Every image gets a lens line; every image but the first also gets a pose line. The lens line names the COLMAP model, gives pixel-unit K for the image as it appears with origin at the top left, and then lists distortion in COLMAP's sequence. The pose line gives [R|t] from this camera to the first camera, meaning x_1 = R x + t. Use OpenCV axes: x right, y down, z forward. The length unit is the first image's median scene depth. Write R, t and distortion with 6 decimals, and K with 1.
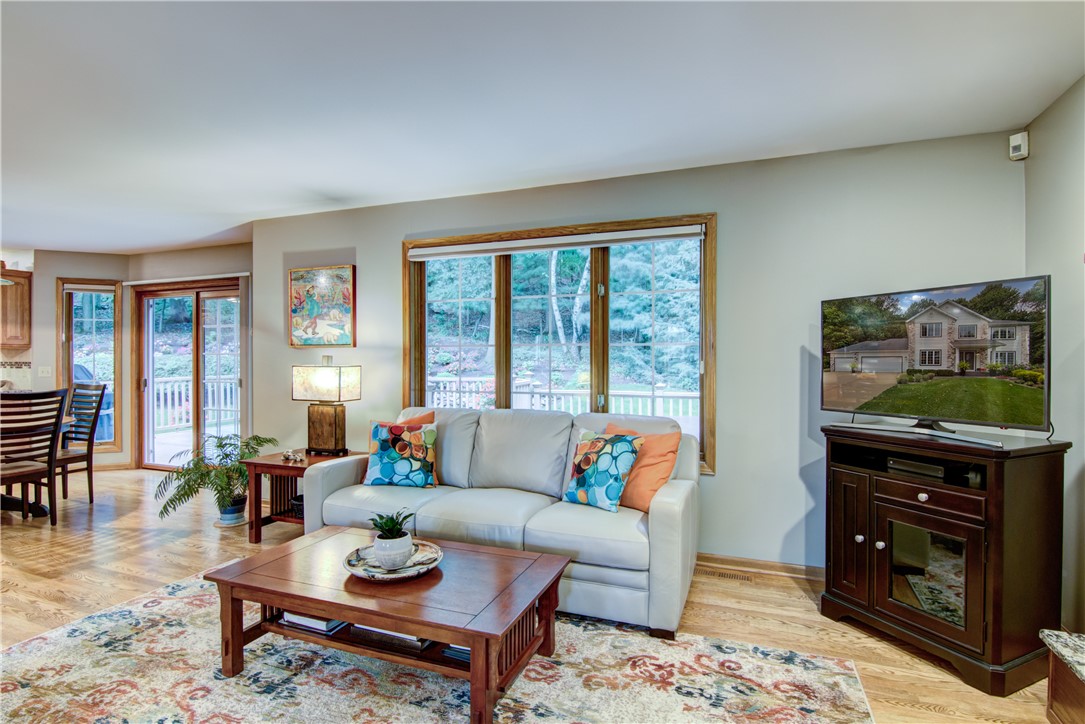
lens RADIAL K [[551.6, 0, 545.9], [0, 551.6, 362.7], [0, 0, 1]] dist [-0.005502, -0.008827]
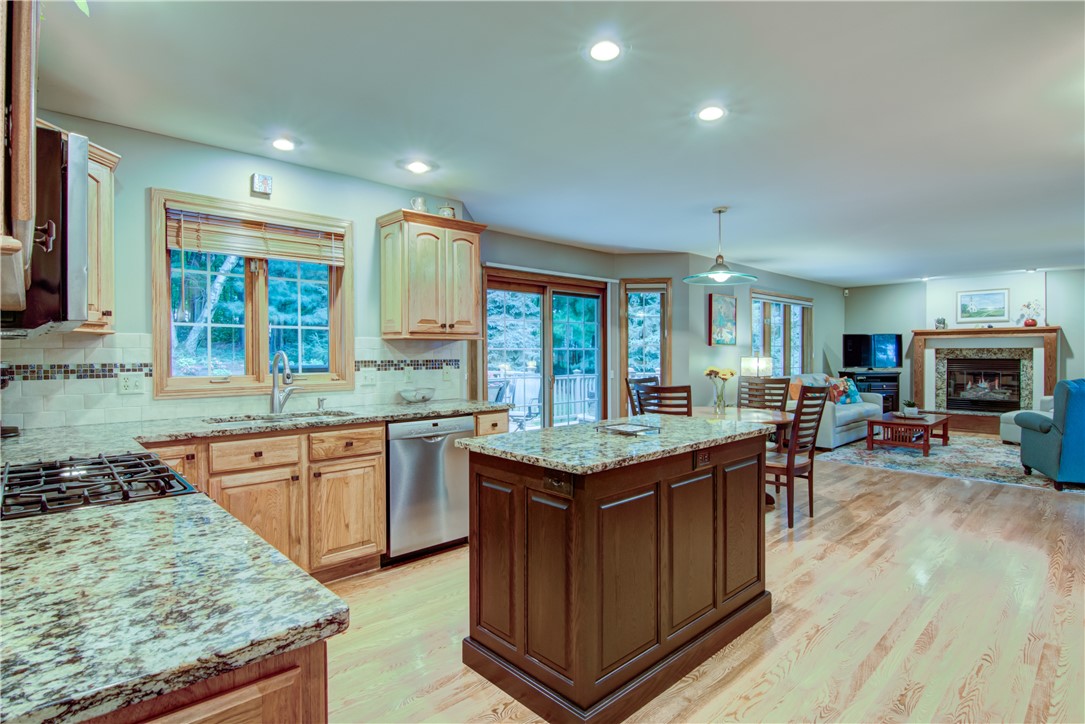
lens RADIAL K [[551.6, 0, 537.8], [0, 551.6, 361.1], [0, 0, 1]] dist [-0.005502, -0.008827]
pose [[0.431664, -0.015963, 0.901893, -3.810265], [0.011571, 0.999859, 0.012159, -0.016411], [-0.901960, 0.005187, 0.431788, 1.466293]]
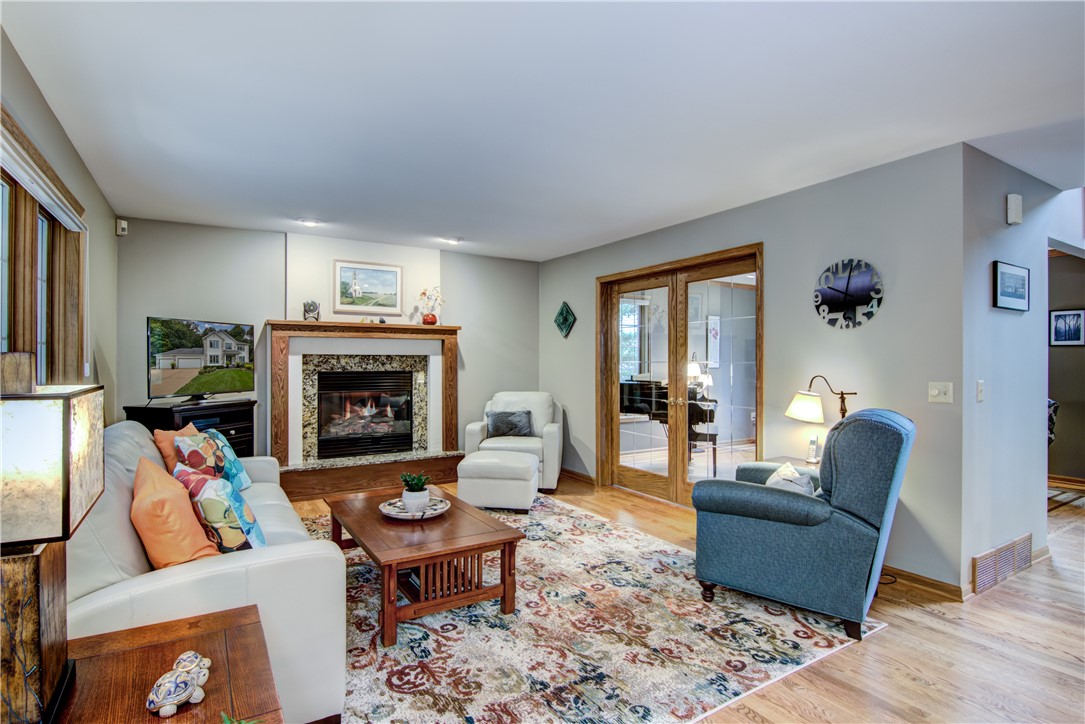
lens RADIAL K [[551.6, 0, 540.2], [0, 551.6, 363.0], [0, 0, 1]] dist [-0.005502, -0.008827]
pose [[-0.791977, -0.005206, 0.610529, -1.266009], [0.002368, 0.999930, 0.011598, -0.015138], [-0.610547, 0.010632, -0.791909, 1.763535]]
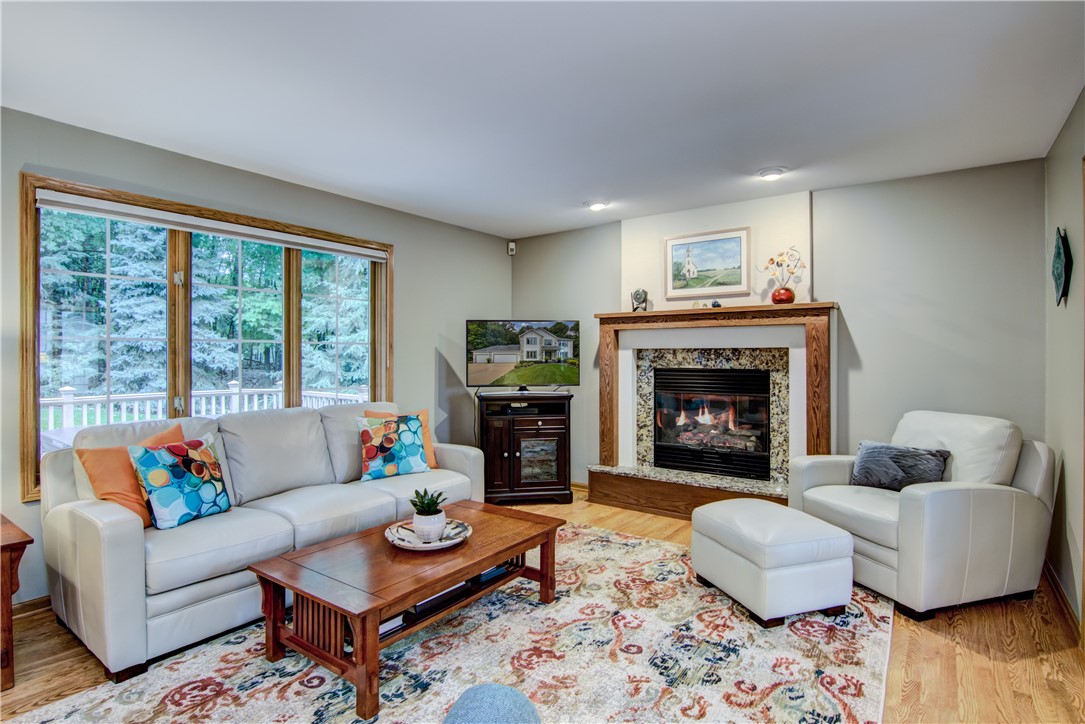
lens RADIAL K [[551.6, 0, 530.4], [0, 551.6, 356.9], [0, 0, 1]] dist [-0.005502, -0.008827]
pose [[0.265358, -0.003371, 0.964144, -1.222029], [0.009409, 0.999955, 0.000906, -0.002957], [-0.964104, 0.008831, 0.265378, 0.462883]]
